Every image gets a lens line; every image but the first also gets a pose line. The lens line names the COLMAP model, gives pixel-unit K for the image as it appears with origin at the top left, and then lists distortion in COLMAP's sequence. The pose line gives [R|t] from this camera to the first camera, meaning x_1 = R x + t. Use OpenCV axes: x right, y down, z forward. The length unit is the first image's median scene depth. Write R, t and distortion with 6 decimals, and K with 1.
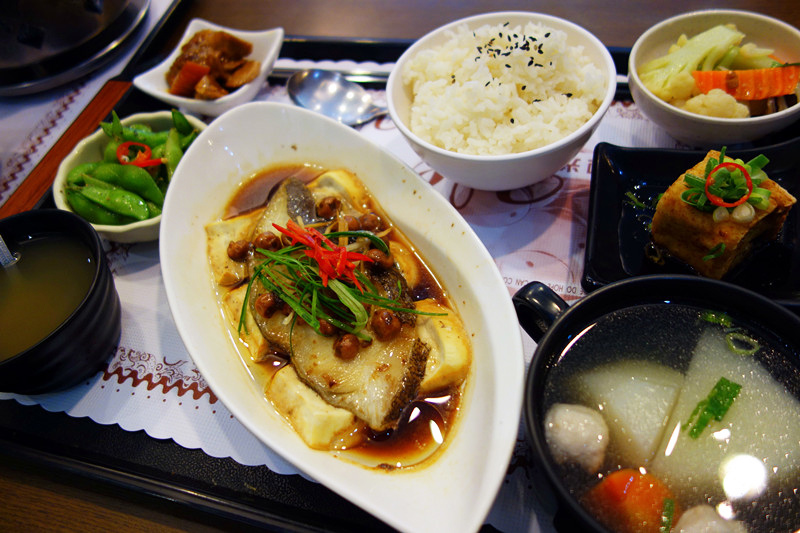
lens RADIAL K [[616.2, 0, 400.0], [0, 616.2, 266.5], [0, 0, 1]] dist [0.001749, -0.004544]
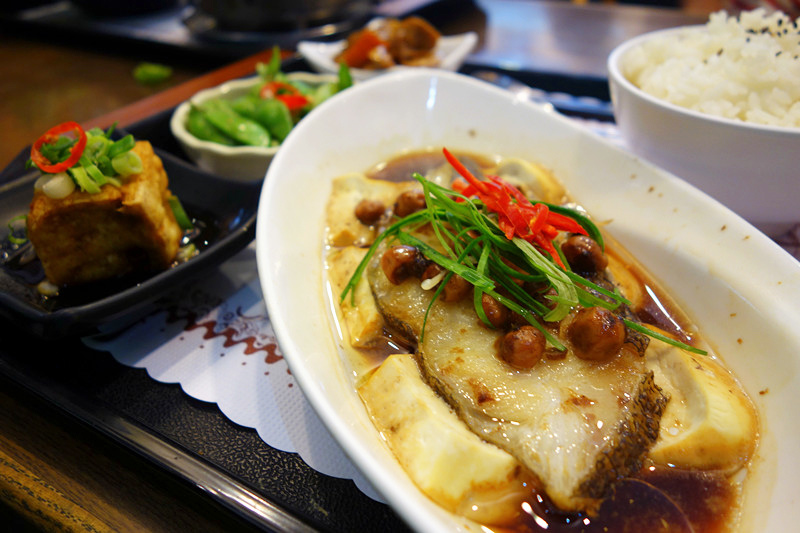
lens RADIAL K [[616.2, 0, 400.0], [0, 616.2, 266.5], [0, 0, 1]] dist [0.001749, -0.004544]
pose [[0.950863, 0.253744, -0.177408, -0.110409], [-0.292253, 0.924761, -0.243731, 0.229484], [0.102215, 0.283603, 0.953479, 0.432838]]
